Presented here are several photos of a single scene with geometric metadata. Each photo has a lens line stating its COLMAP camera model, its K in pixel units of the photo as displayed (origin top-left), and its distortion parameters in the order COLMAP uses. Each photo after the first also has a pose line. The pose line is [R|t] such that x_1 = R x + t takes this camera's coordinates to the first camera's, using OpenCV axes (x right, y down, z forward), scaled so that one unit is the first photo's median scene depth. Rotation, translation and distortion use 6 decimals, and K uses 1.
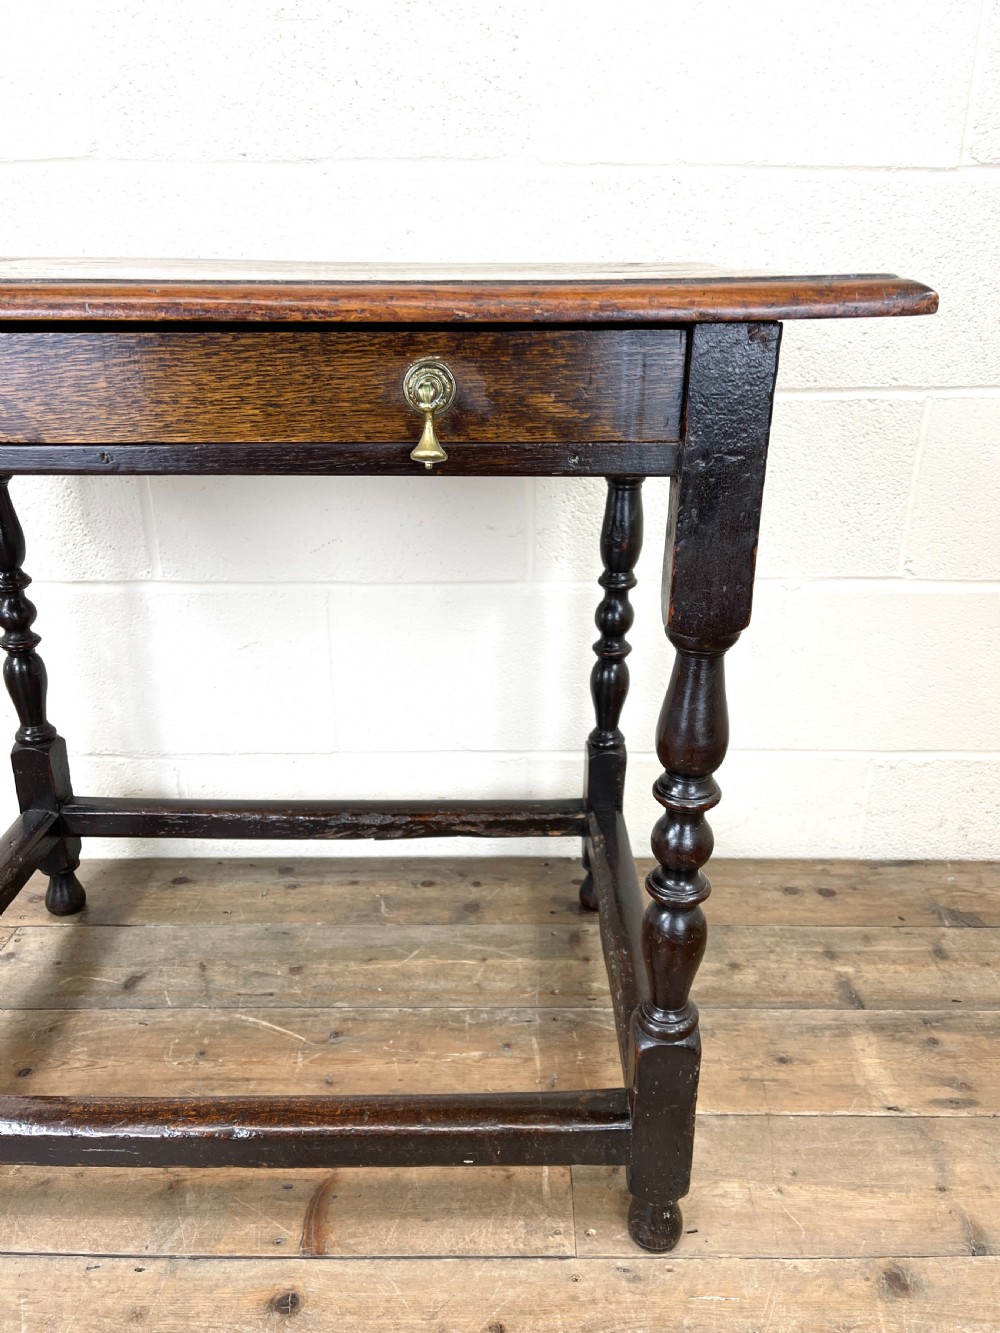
lens RADIAL K [[1010.6, 0, 511.5], [0, 1010.6, 674.4], [0, 0, 1]] dist [0.063930, -0.087618]
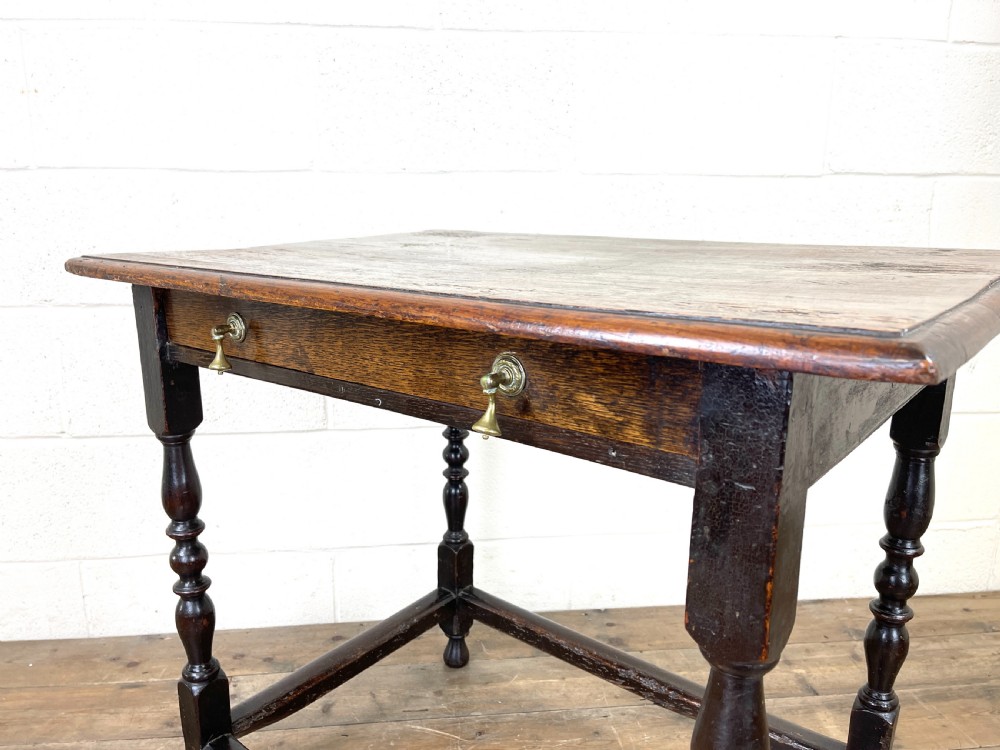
lens RADIAL K [[758.1, 0, 503.7], [0, 758.1, 376.8], [0, 0, 1]] dist [0.063930, -0.087618]
pose [[0.995499, -0.024132, 0.091650, -0.221464], [0.037932, 0.987660, -0.151954, 0.013637], [-0.086852, 0.154746, 0.984129, -0.167084]]
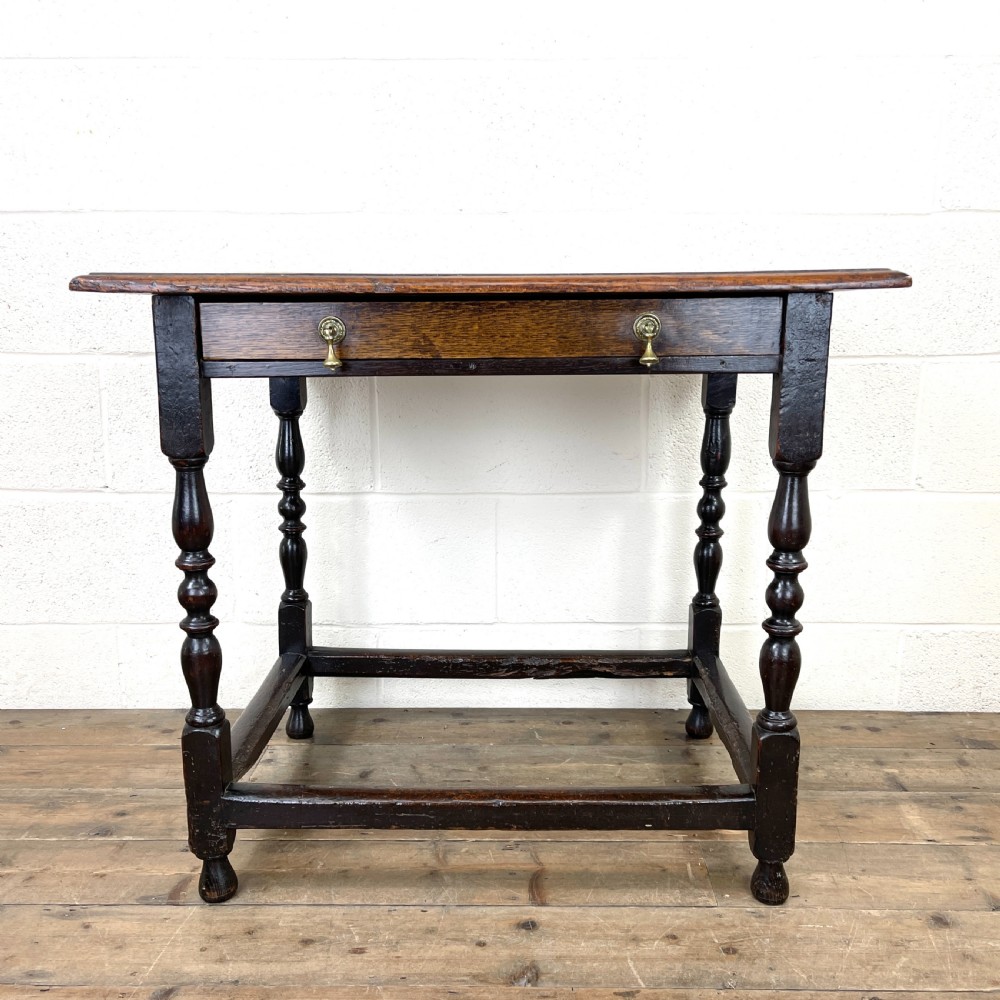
lens RADIAL K [[1032.9, 0, 509.7], [0, 1032.9, 504.3], [0, 0, 1]] dist [0.026551, 0.000000]
pose [[0.999817, -0.001991, -0.019021, -0.158384], [-0.001492, 0.983416, -0.181359, 0.207012], [0.019066, 0.181355, 0.983233, -0.444669]]
